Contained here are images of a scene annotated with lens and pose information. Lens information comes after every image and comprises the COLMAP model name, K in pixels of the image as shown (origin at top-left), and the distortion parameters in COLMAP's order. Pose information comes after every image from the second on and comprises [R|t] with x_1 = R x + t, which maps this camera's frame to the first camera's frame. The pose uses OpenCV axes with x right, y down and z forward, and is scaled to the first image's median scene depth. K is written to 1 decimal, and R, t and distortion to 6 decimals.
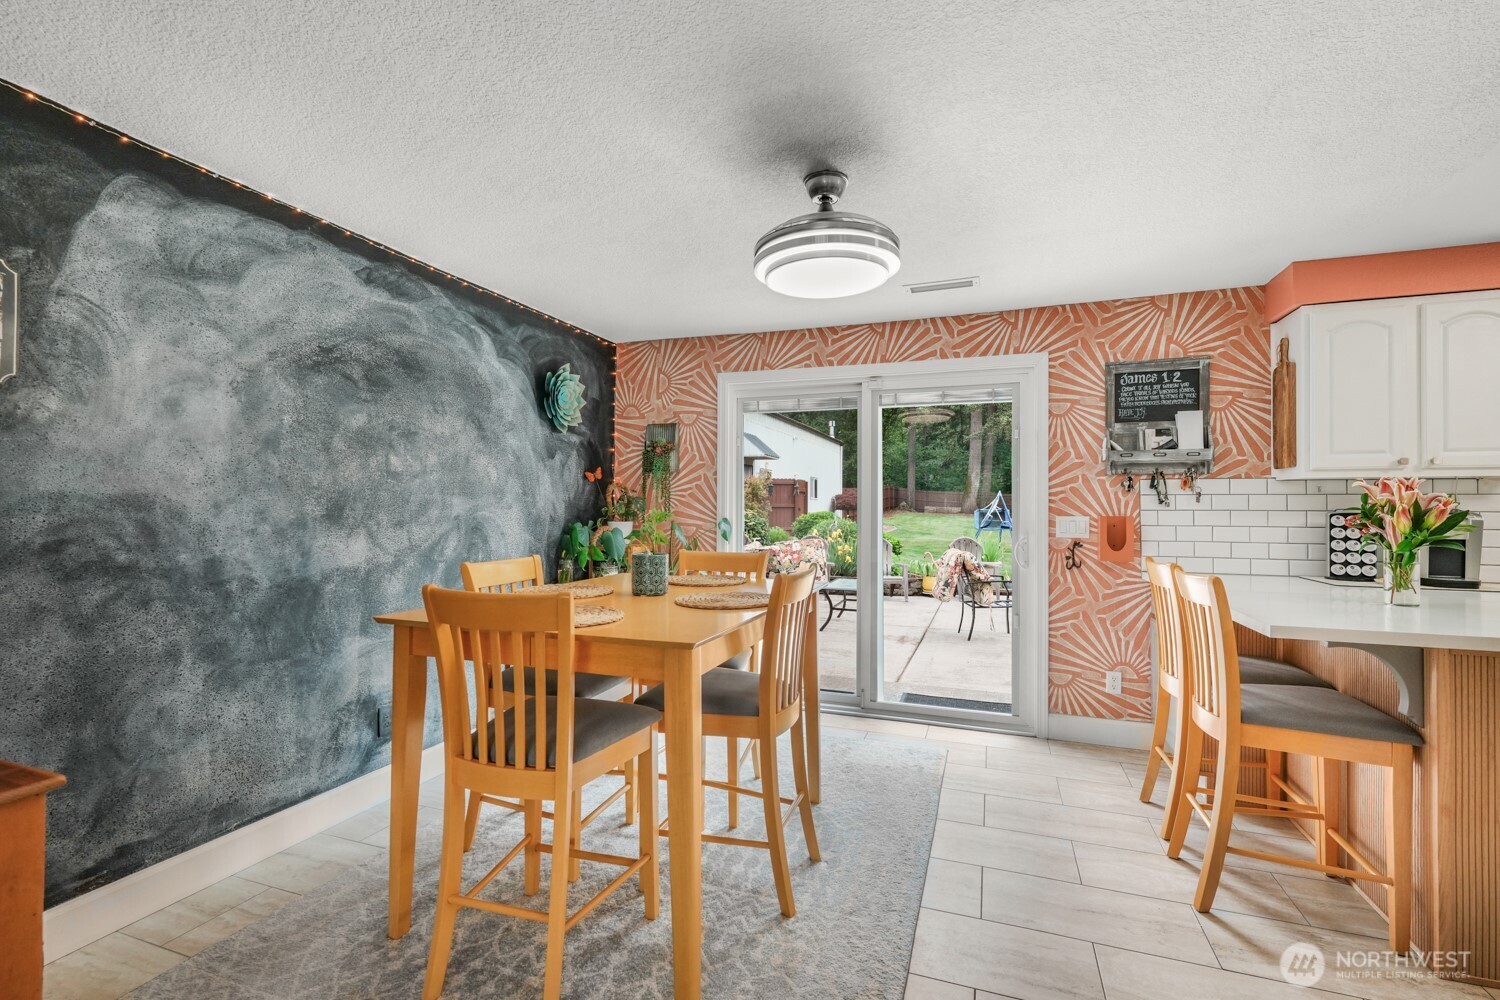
lens RADIAL K [[665.6, 0, 752.0], [0, 665.6, 499.2], [0, 0, 1]] dist [0.000507, -0.000345]
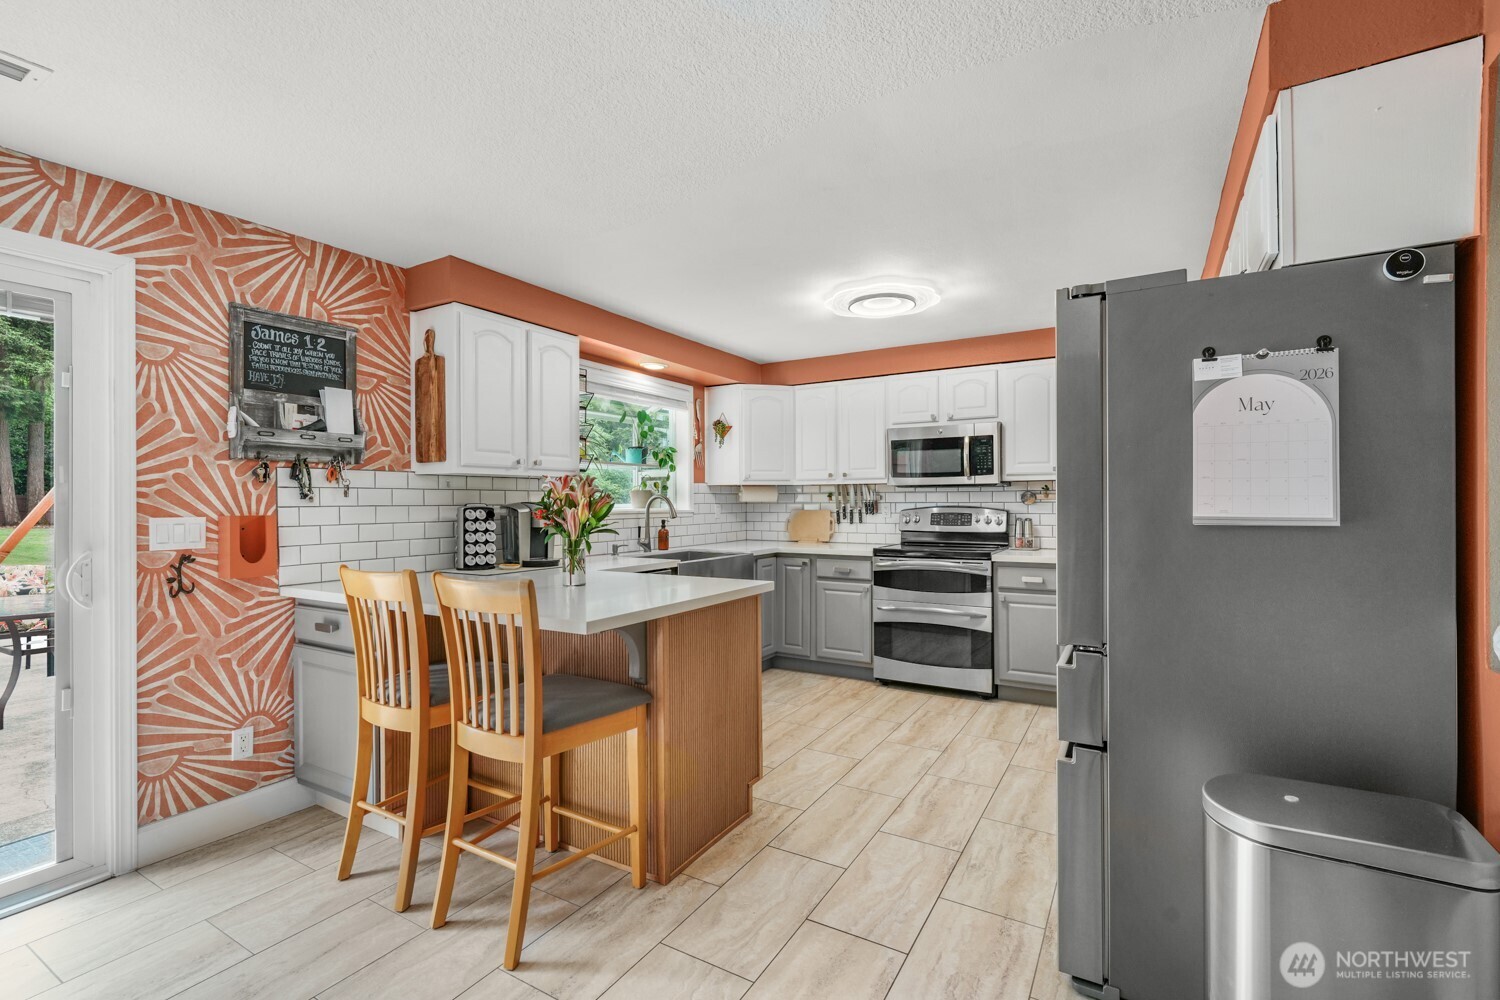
lens RADIAL K [[665.6, 0, 747.3], [0, 665.6, 500.8], [0, 0, 1]] dist [0.000507, -0.000345]
pose [[0.191356, -0.003051, 0.981516, -0.068675], [-0.005224, 0.999978, 0.004126, 0.003493], [-0.981507, -0.005917, 0.191336, 0.321273]]
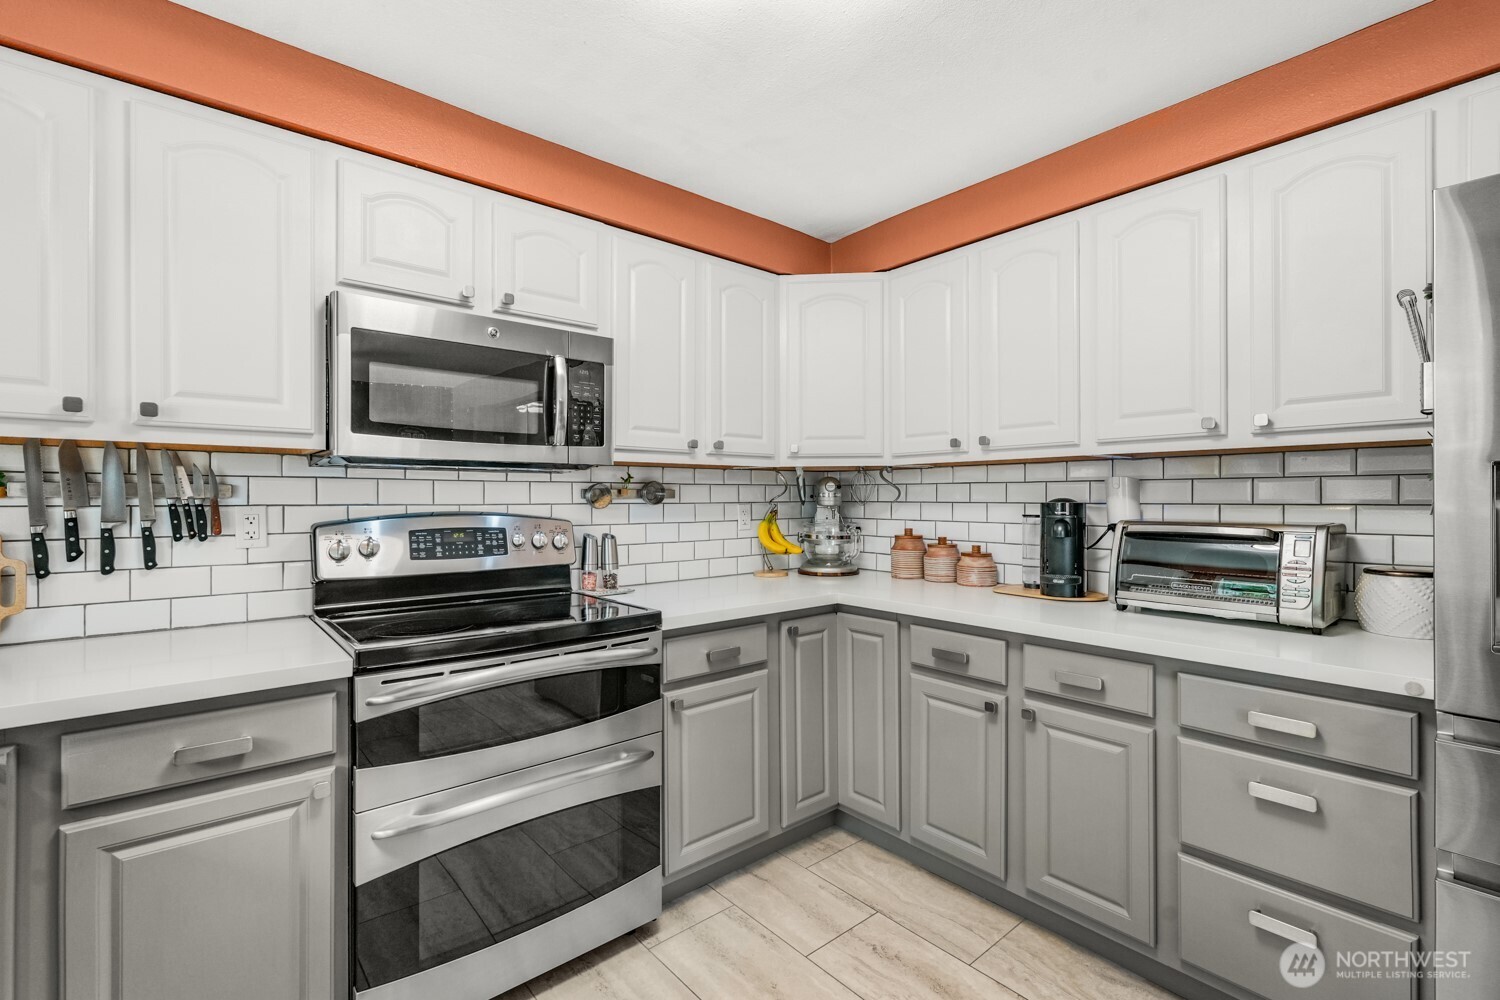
lens RADIAL K [[665.6, 0, 759.1], [0, 665.6, 498.7], [0, 0, 1]] dist [0.000507, -0.000345]
pose [[-0.873730, 0.000309, 0.486411, 0.849239], [-0.006873, 0.999892, -0.012981, 0.011165], [-0.486363, -0.014685, -0.873633, 0.565362]]
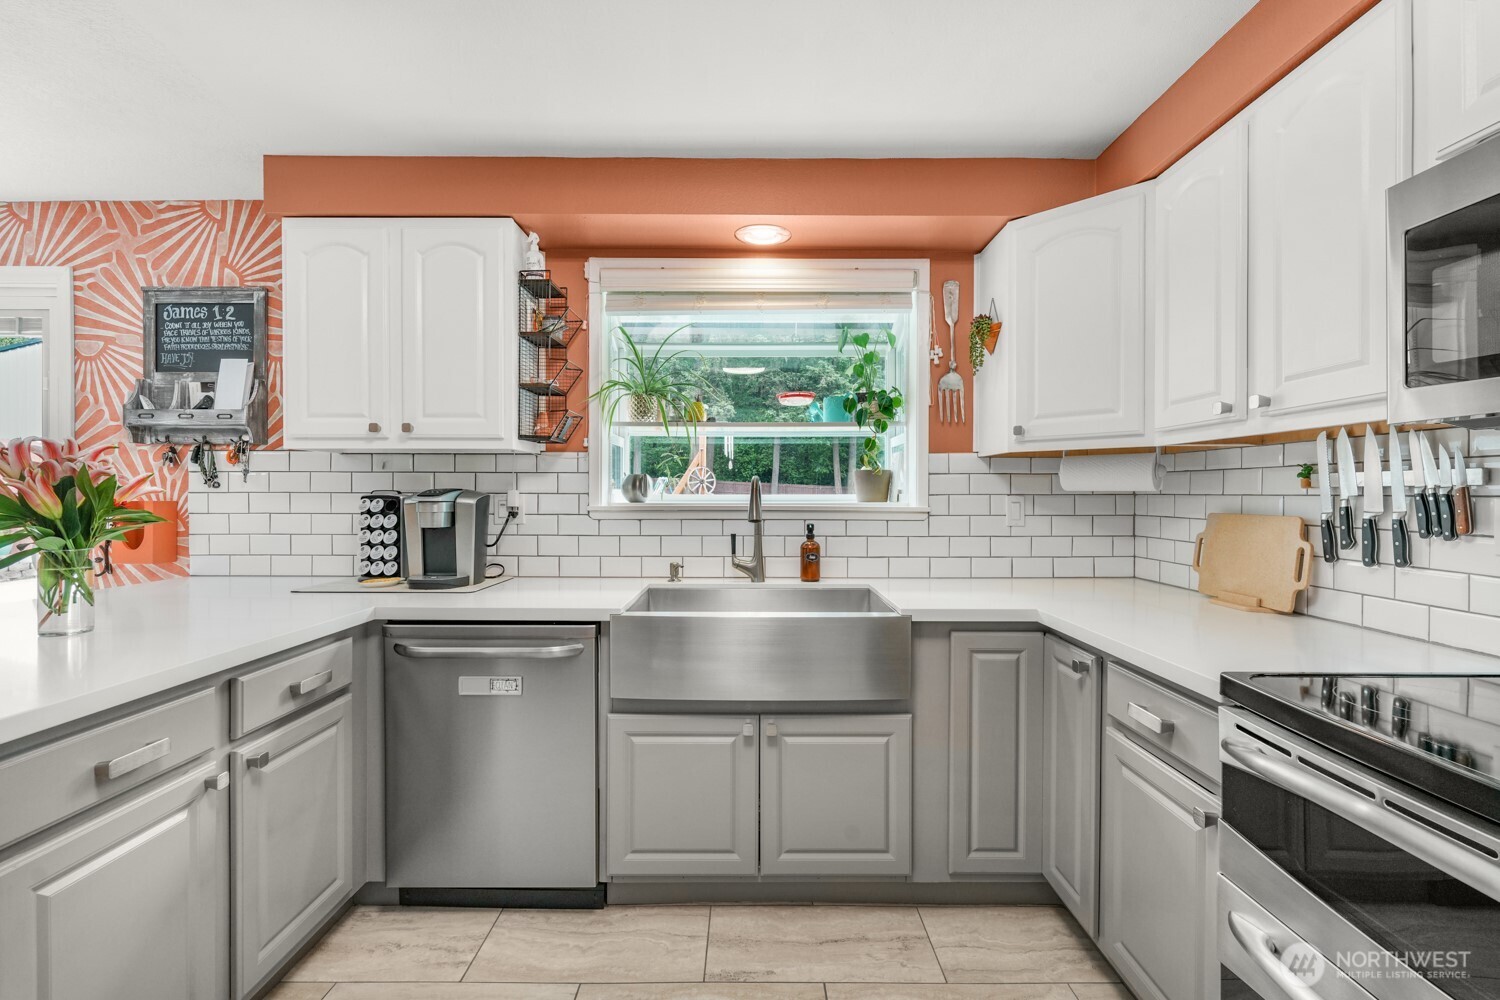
lens RADIAL K [[665.6, 0, 757.5], [0, 665.6, 496.9], [0, 0, 1]] dist [0.000507, -0.000345]
pose [[0.939033, -0.002736, 0.343816, 0.926247], [-0.002965, 0.999867, 0.016054, 0.007909], [-0.343814, -0.016095, 0.938900, 0.095927]]
